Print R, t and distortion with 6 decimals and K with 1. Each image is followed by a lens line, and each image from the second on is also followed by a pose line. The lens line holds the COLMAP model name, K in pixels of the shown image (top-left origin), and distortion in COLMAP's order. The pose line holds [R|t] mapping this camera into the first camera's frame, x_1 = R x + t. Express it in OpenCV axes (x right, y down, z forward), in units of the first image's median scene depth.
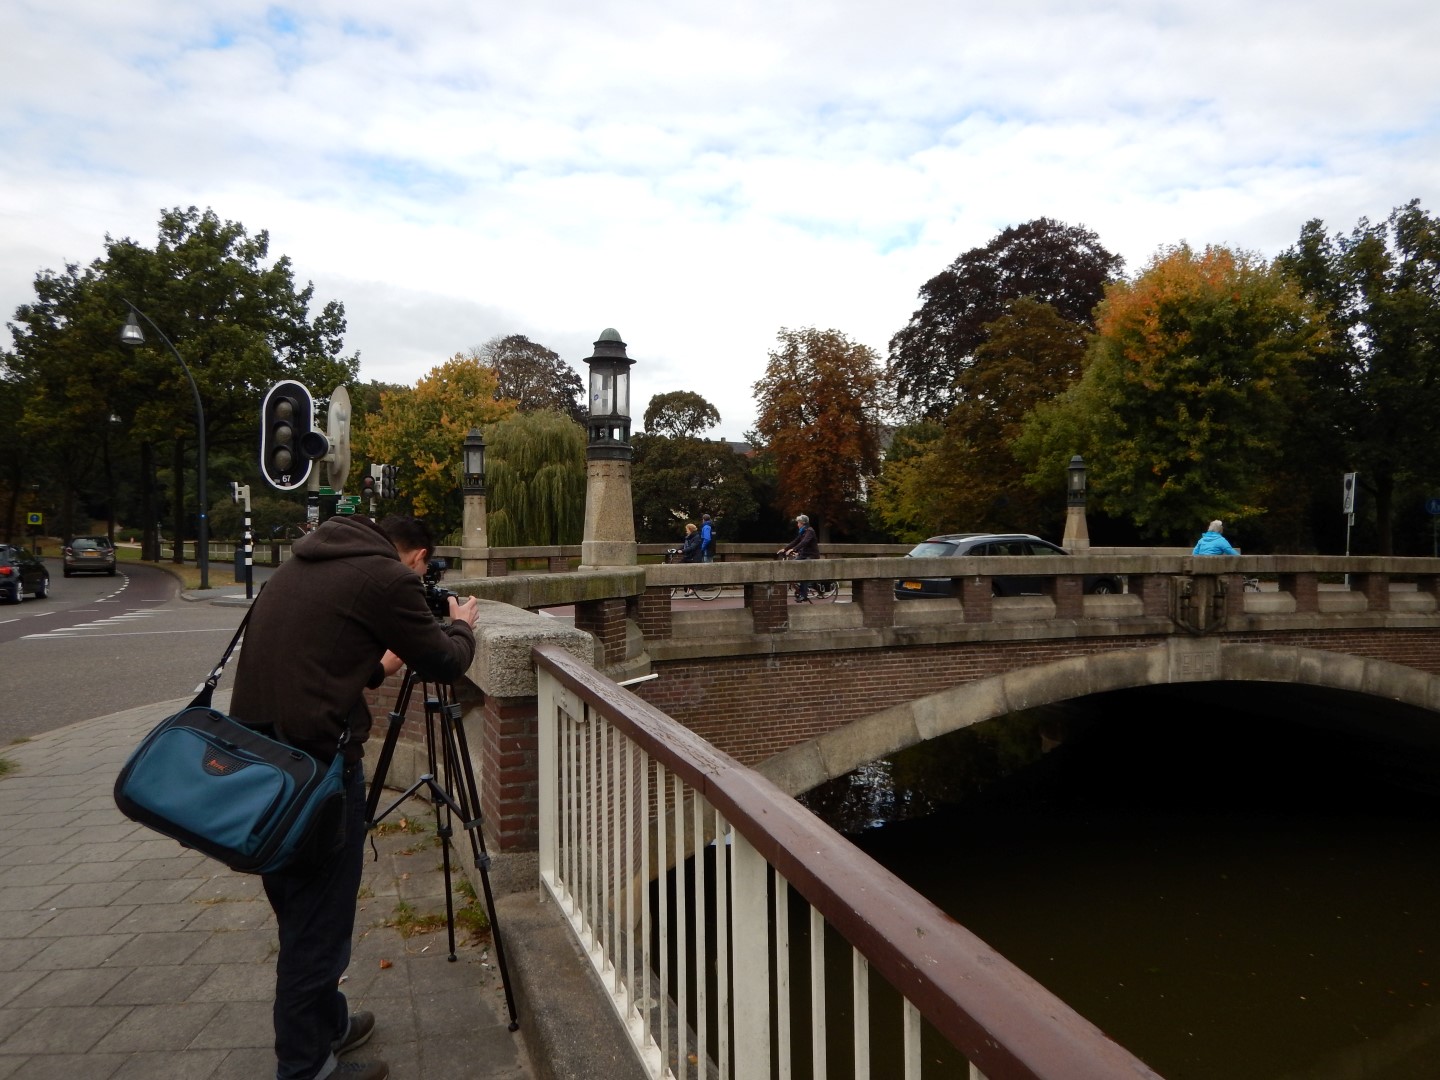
lens RADIAL K [[1047.9, 0, 720.9], [0, 1047.9, 536.7], [0, 0, 1]] dist [0.026913, -0.004343]
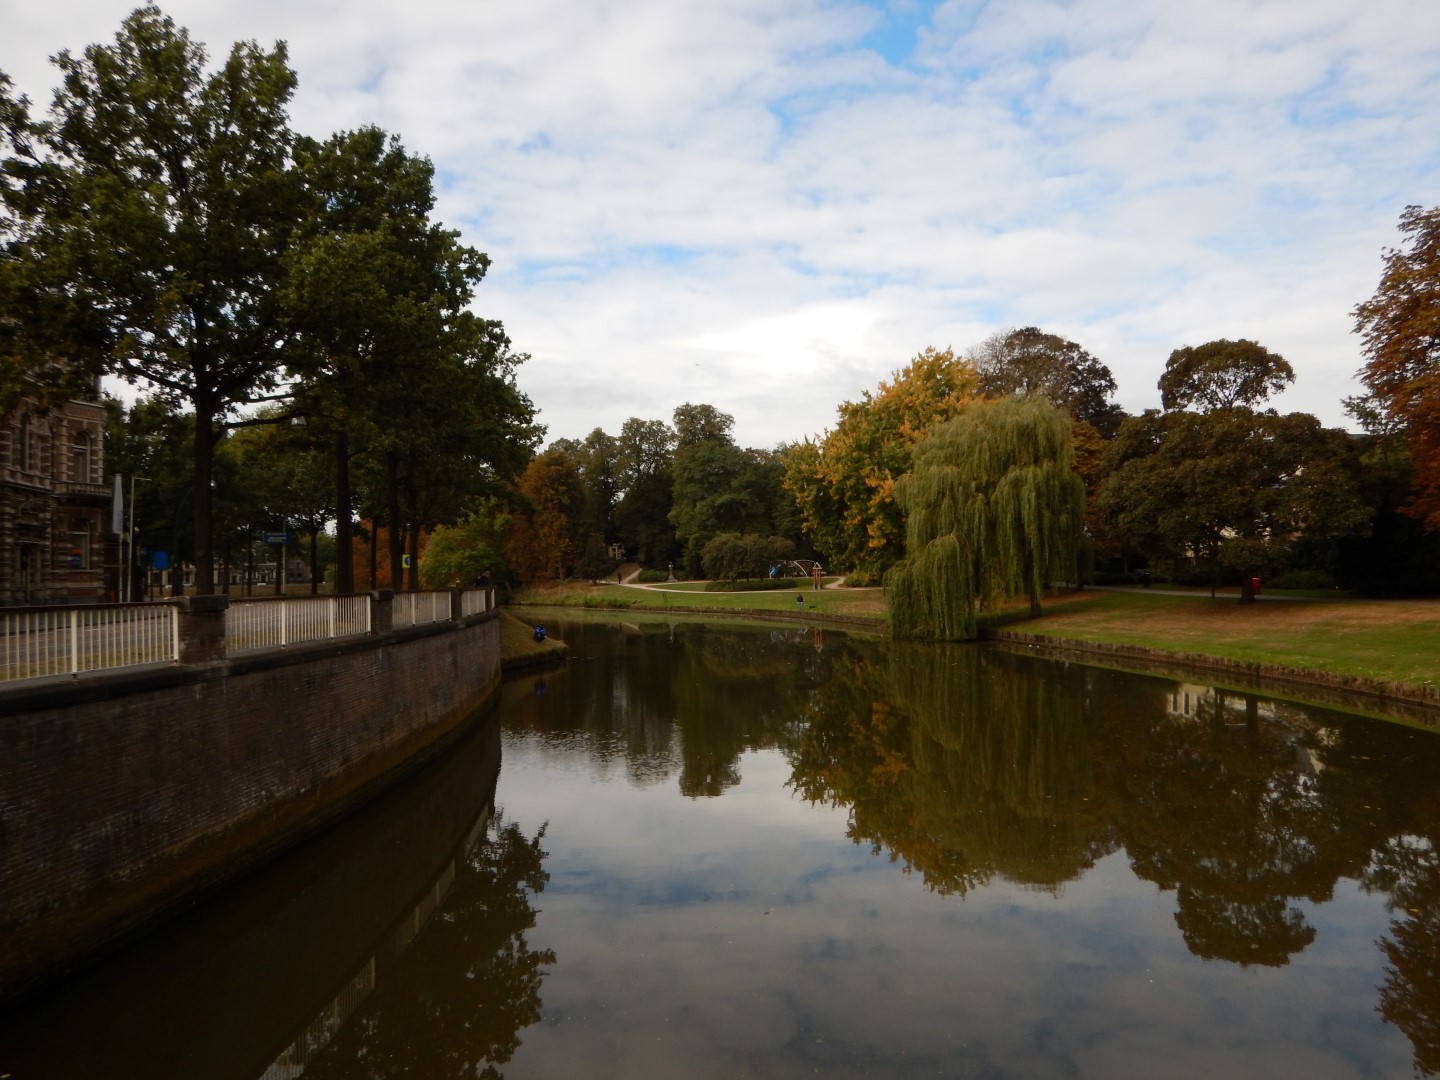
lens RADIAL K [[1047.9, 0, 710.1], [0, 1047.9, 535.2], [0, 0, 1]] dist [0.026913, -0.004343]
pose [[0.858484, -0.035020, -0.511644, 0.019390], [0.017219, 0.999072, -0.039491, 0.000631], [0.512552, 0.025093, 0.858290, 0.287623]]
